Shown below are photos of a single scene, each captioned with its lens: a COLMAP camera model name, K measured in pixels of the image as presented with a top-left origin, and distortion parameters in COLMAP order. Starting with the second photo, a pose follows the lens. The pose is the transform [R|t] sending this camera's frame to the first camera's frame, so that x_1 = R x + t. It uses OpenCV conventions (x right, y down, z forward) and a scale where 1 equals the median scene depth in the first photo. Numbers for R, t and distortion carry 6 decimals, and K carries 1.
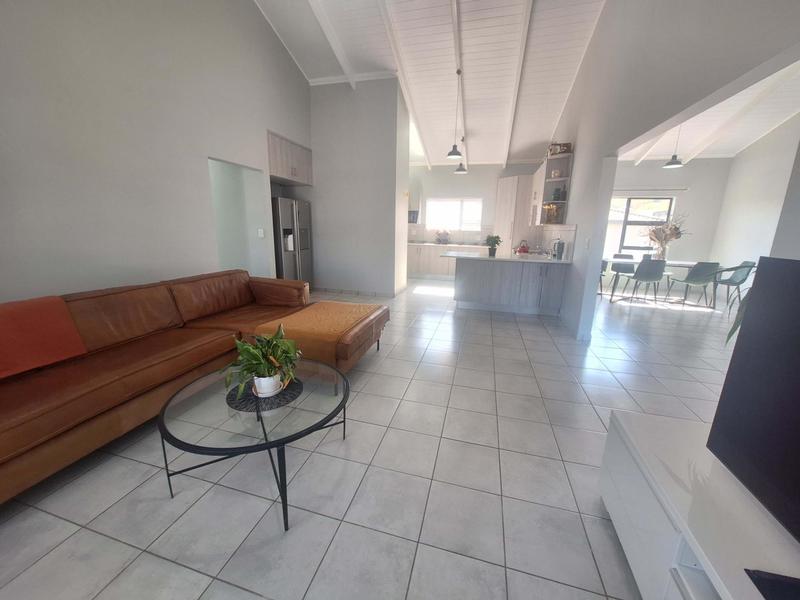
lens RADIAL K [[312.0, 0, 399.0], [0, 312.0, 298.7], [0, 0, 1]] dist [-0.004344, 0.000294]
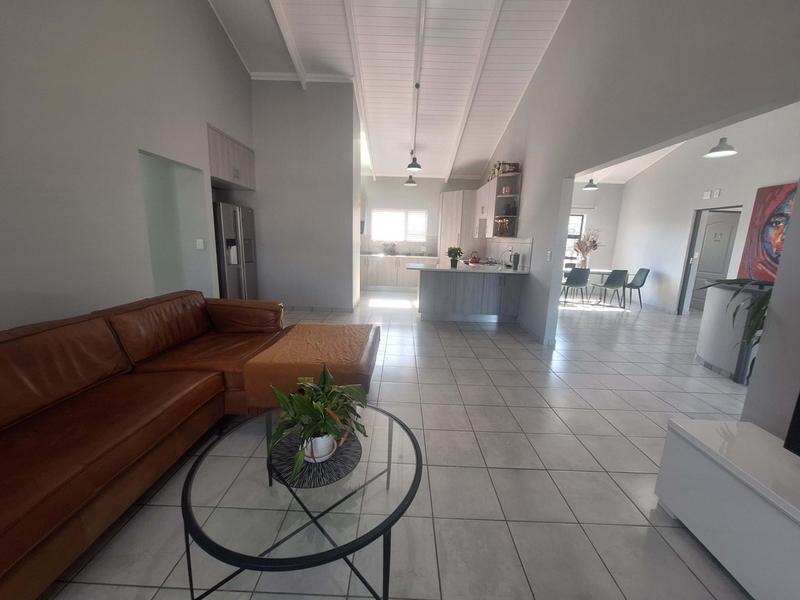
lens RADIAL K [[312.0, 0, 399.6], [0, 312.0, 298.5], [0, 0, 1]] dist [-0.004344, 0.000294]
pose [[0.967639, -0.038951, 0.249314, -0.132384], [0.046379, 0.998636, -0.023985, -0.018984], [-0.248040, 0.034772, 0.968126, 0.060020]]
